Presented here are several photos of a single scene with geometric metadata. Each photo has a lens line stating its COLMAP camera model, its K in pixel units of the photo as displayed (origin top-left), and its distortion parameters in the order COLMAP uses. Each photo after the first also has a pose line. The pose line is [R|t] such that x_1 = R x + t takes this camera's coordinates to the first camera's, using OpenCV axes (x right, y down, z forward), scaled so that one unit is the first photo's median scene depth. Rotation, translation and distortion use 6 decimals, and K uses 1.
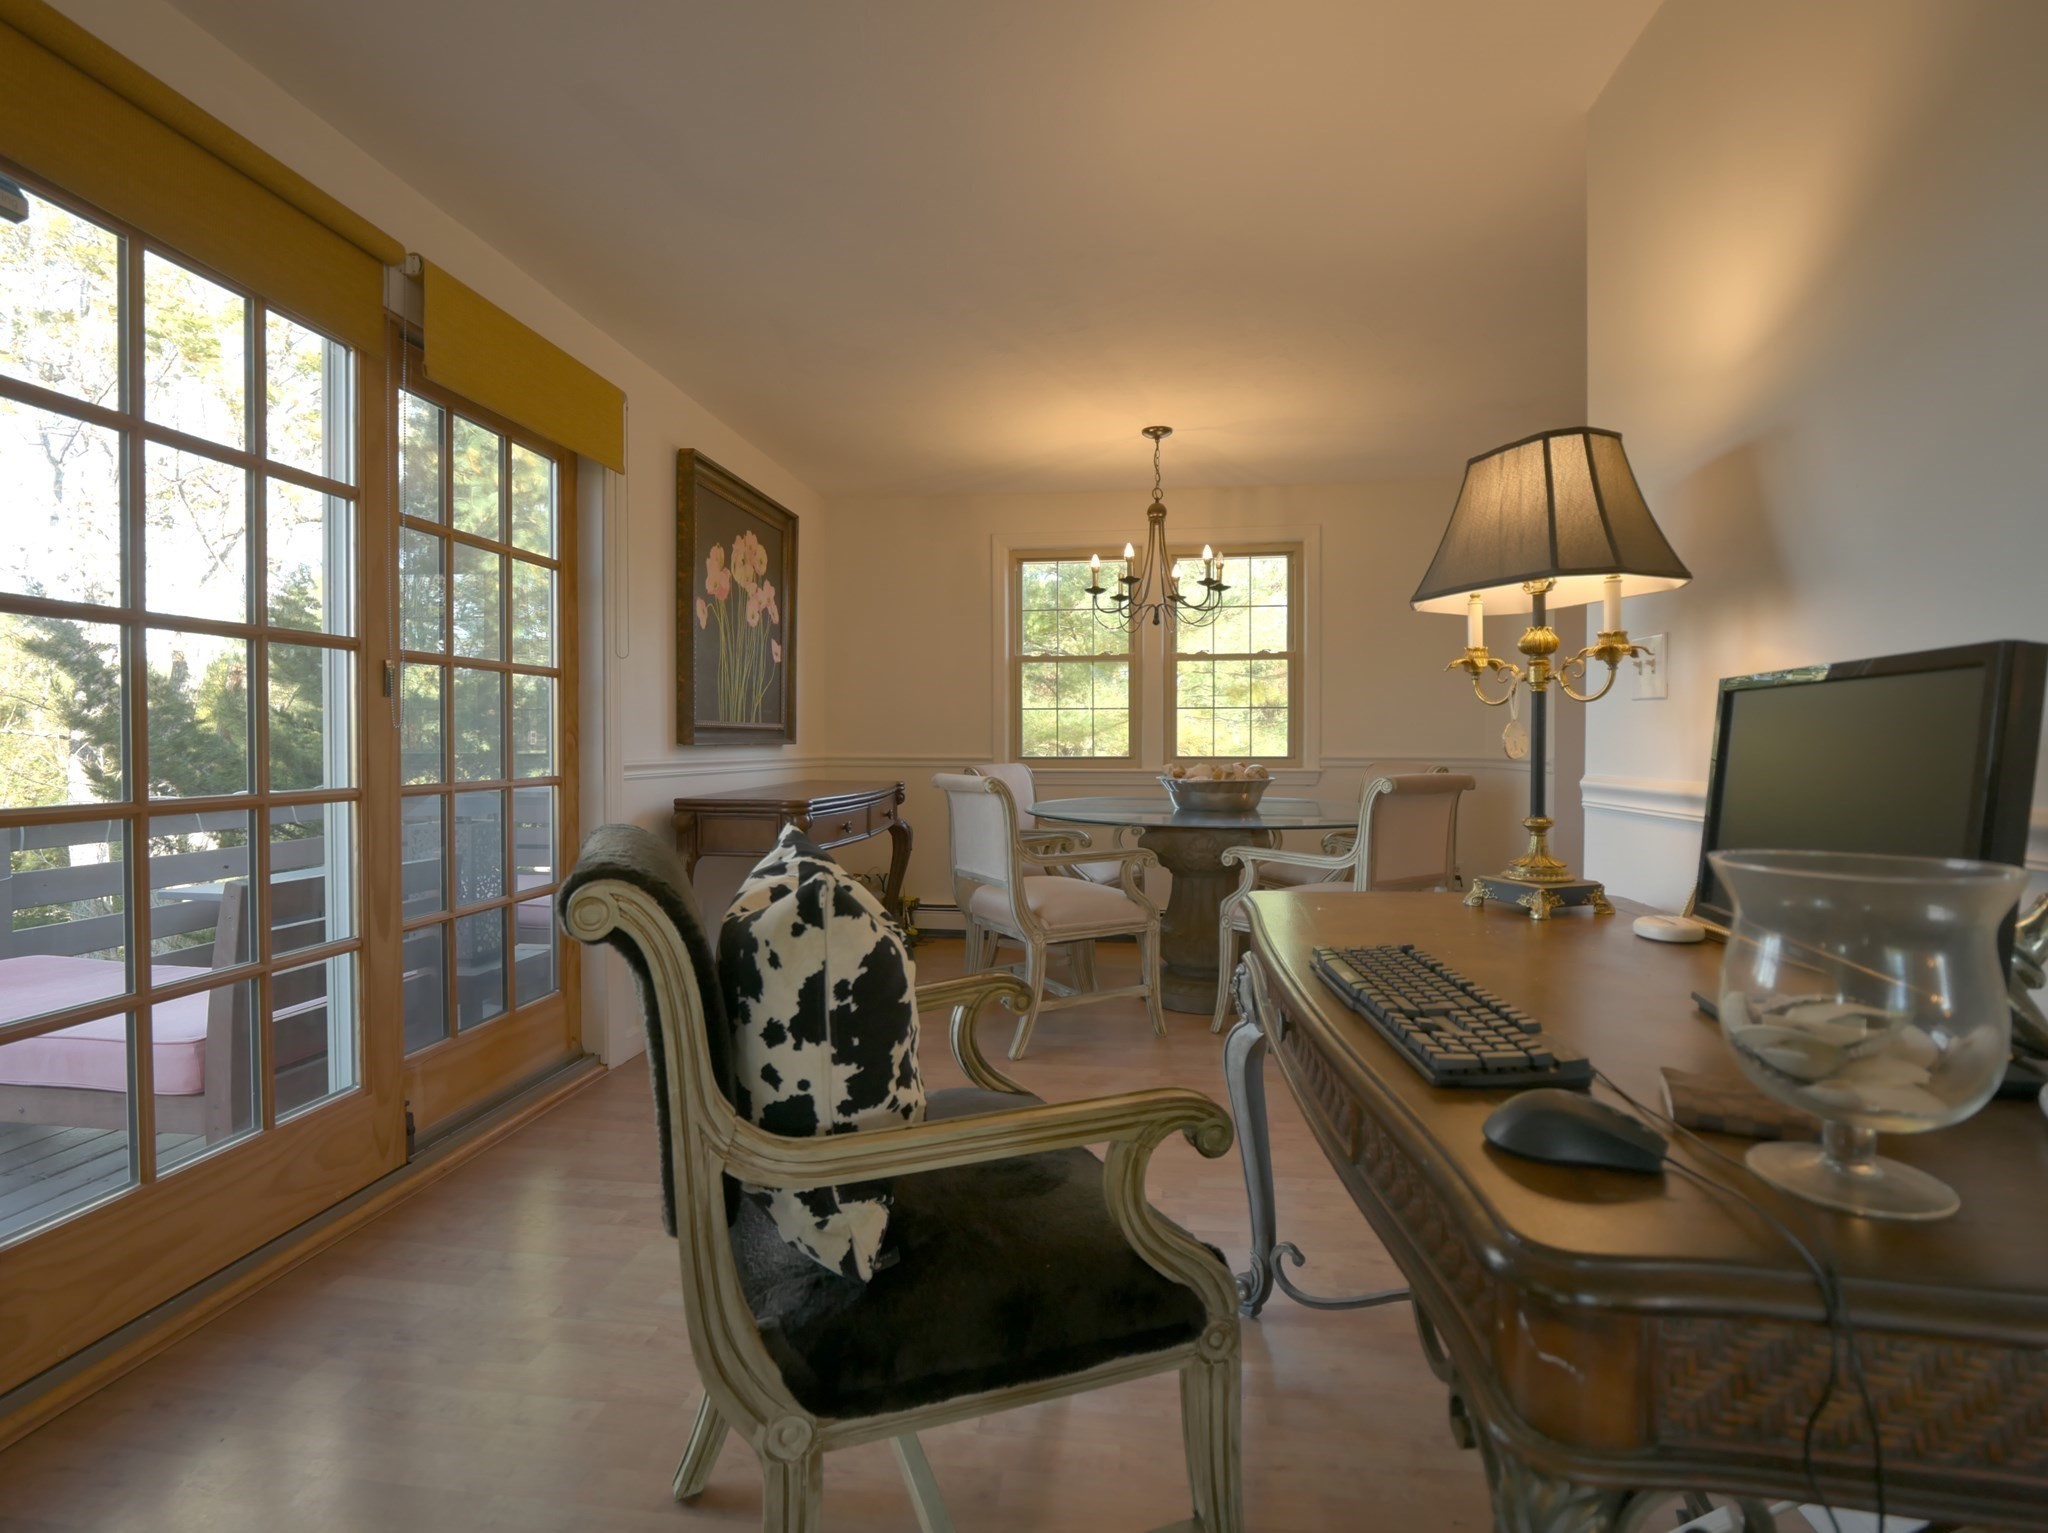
lens RADIAL K [[977.5, 0, 1020.4], [0, 977.5, 756.7], [0, 0, 1]] dist [-0.018952, 0.002160]
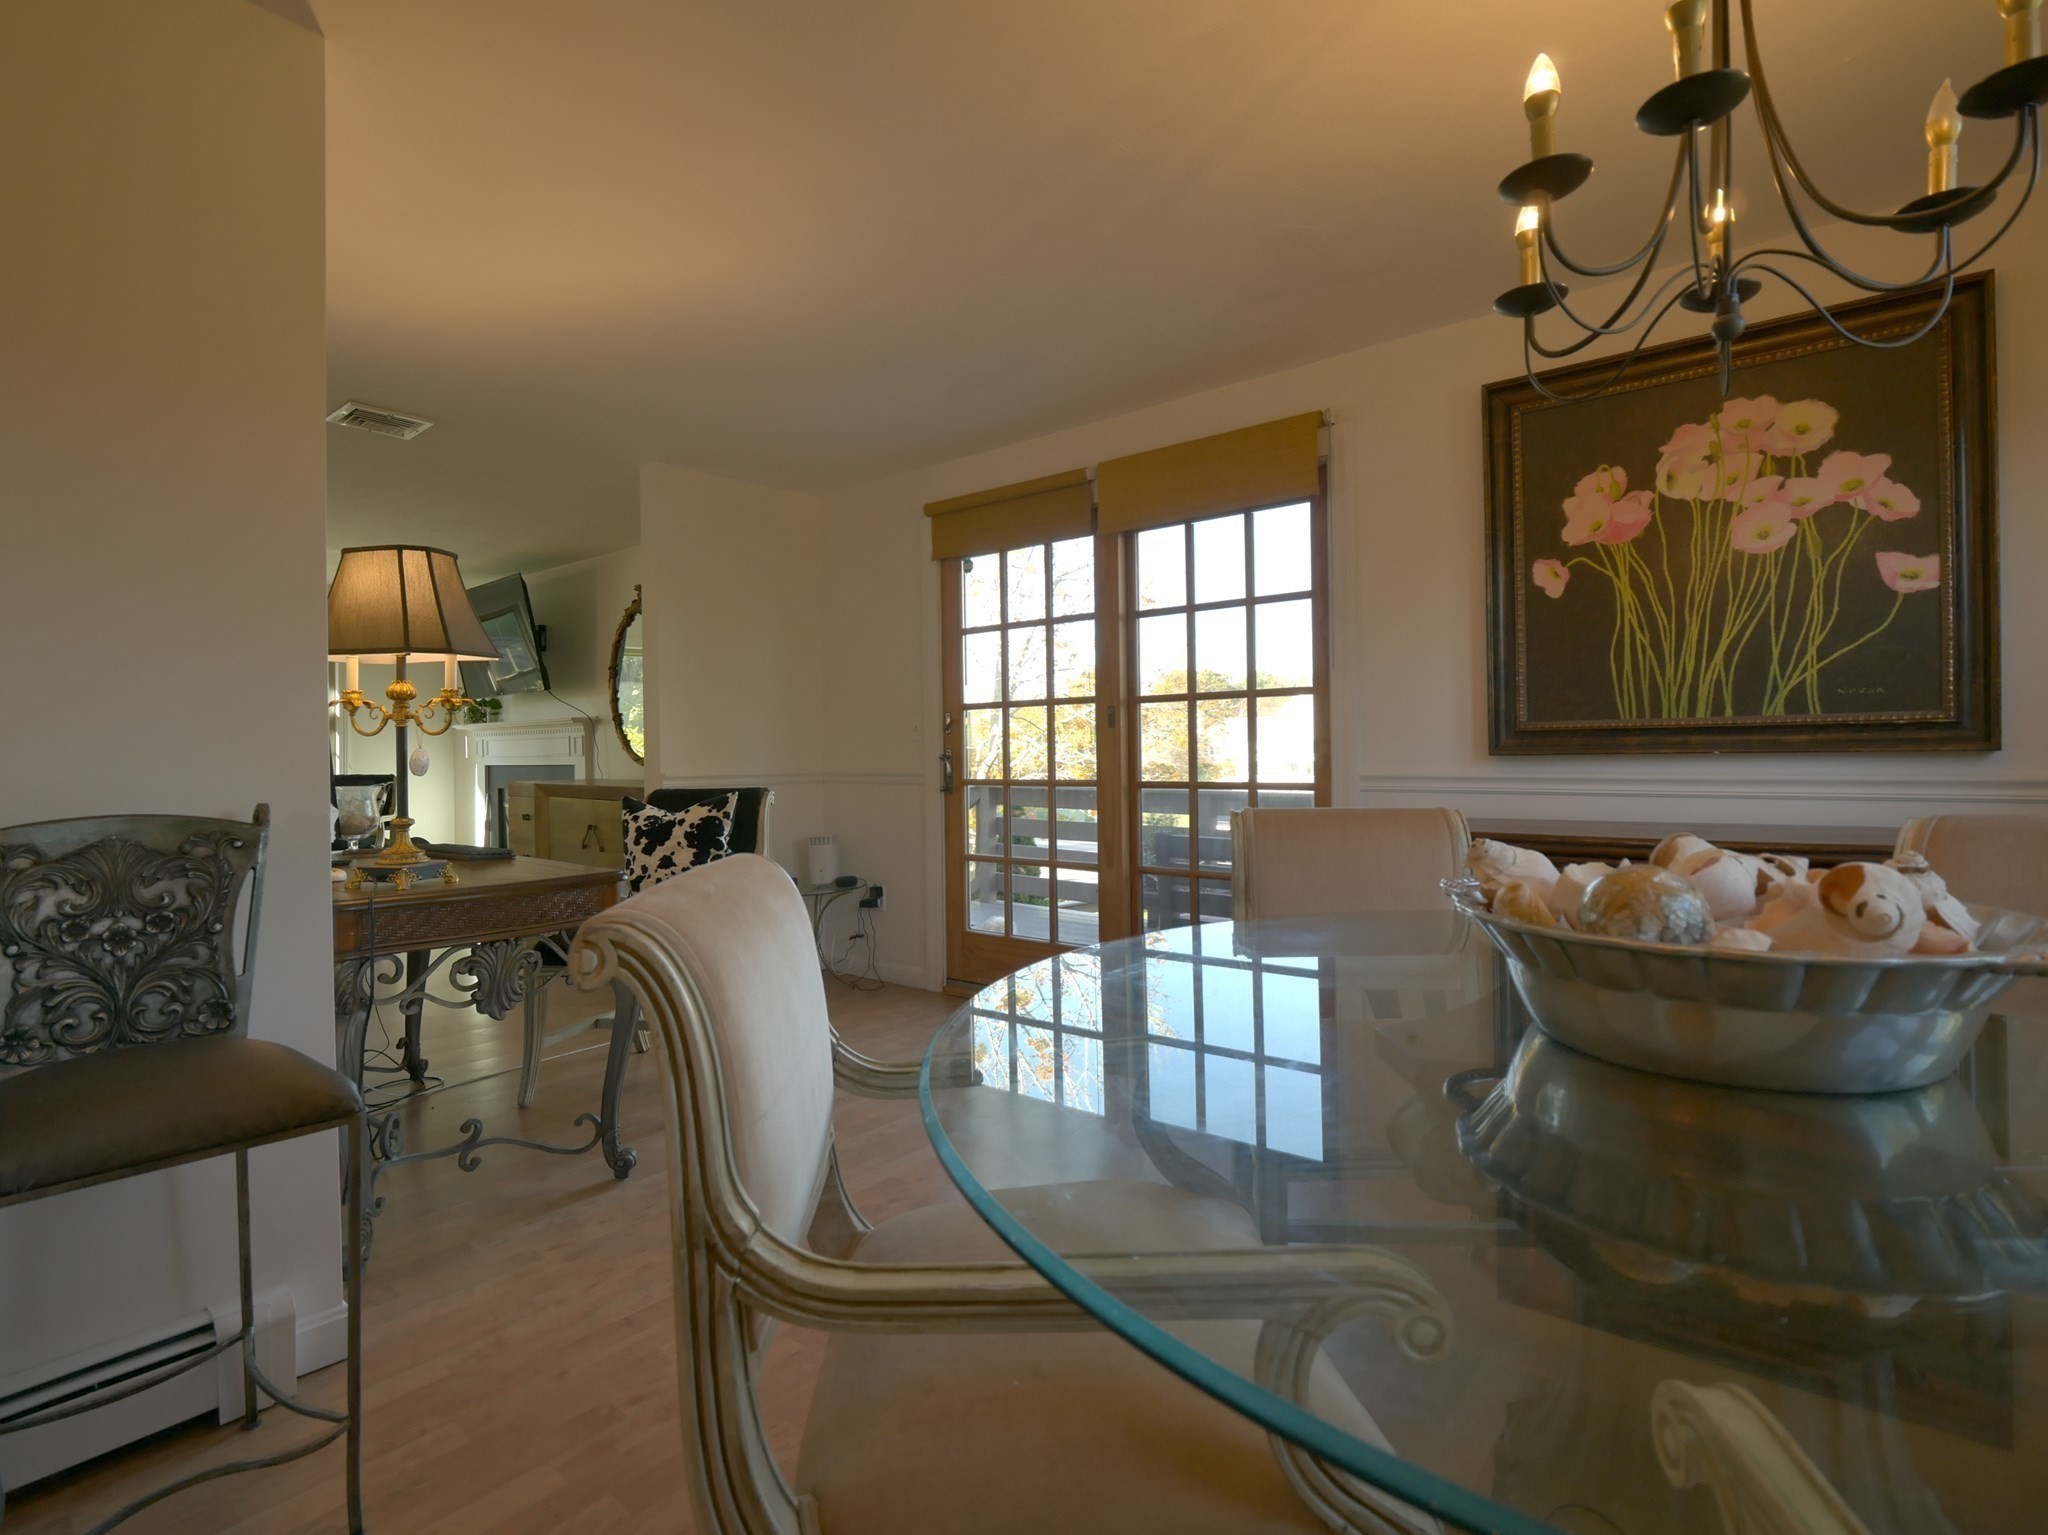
lens RADIAL K [[977.5, 0, 1020.4], [0, 977.5, 757.7], [0, 0, 1]] dist [-0.018952, 0.002160]
pose [[-0.528675, 0.010426, -0.848760, 0.492498], [-0.001424, 0.999912, 0.013170, -0.017389], [0.848823, 0.008171, -0.528613, 0.991249]]
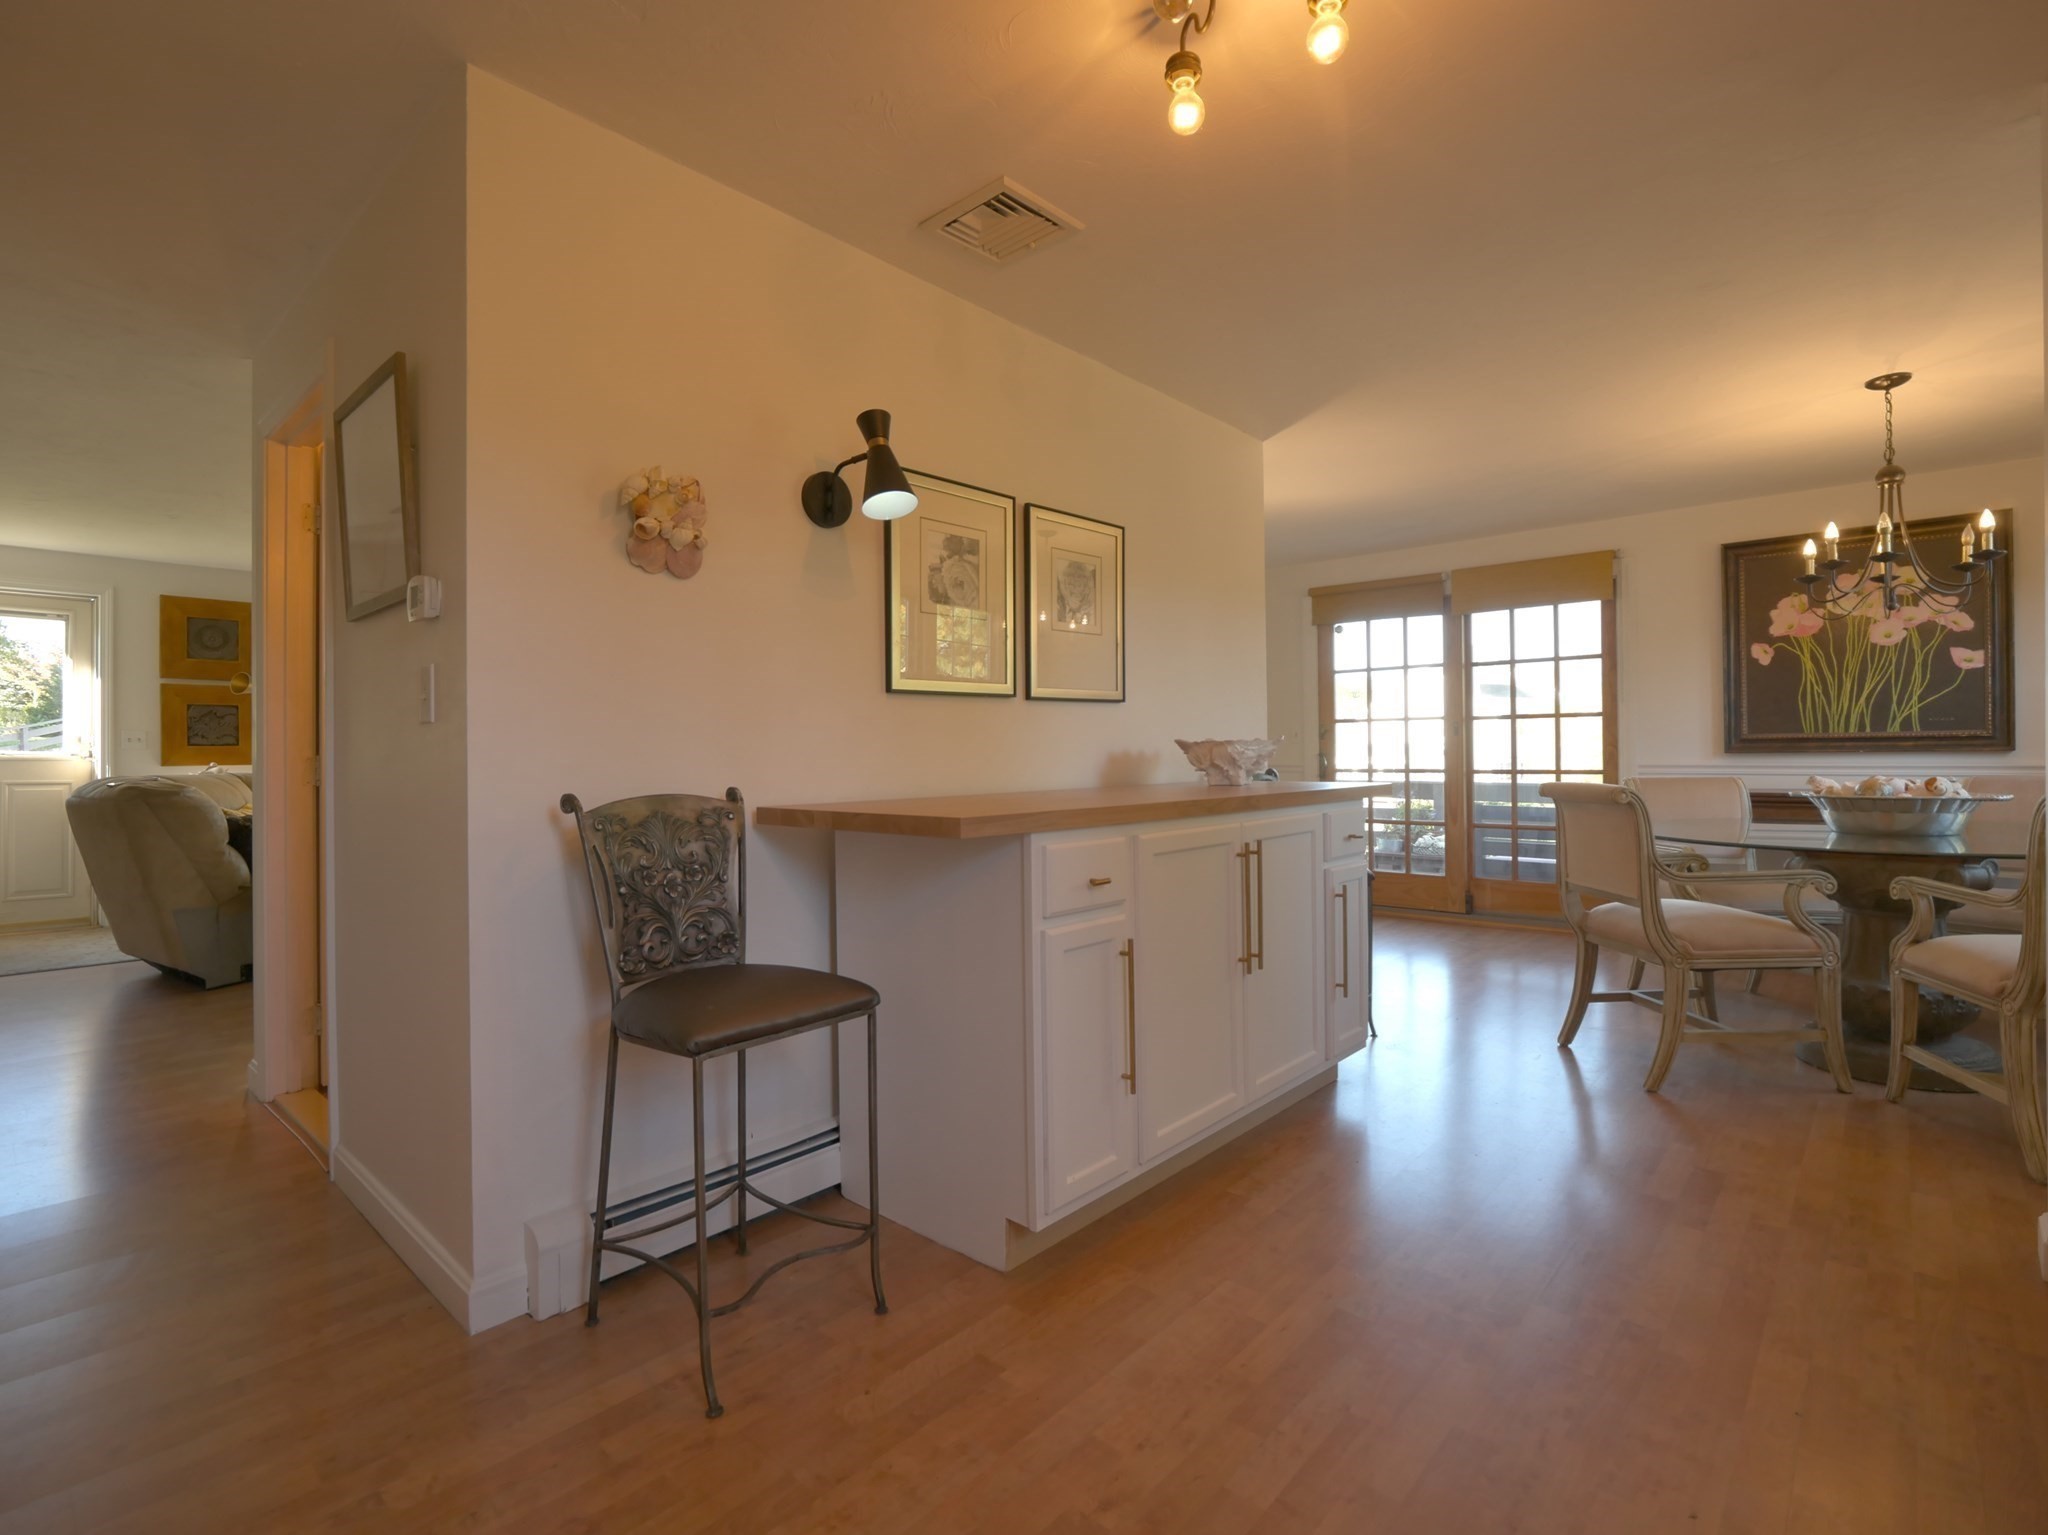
lens RADIAL K [[977.5, 0, 1020.4], [0, 977.5, 757.7], [0, 0, 1]] dist [-0.018952, 0.002160]
pose [[-0.572814, 0.004844, -0.819671, 1.270724], [-0.006043, 0.999930, 0.010132, -0.010961], [0.819663, 0.010757, -0.572745, 0.875463]]
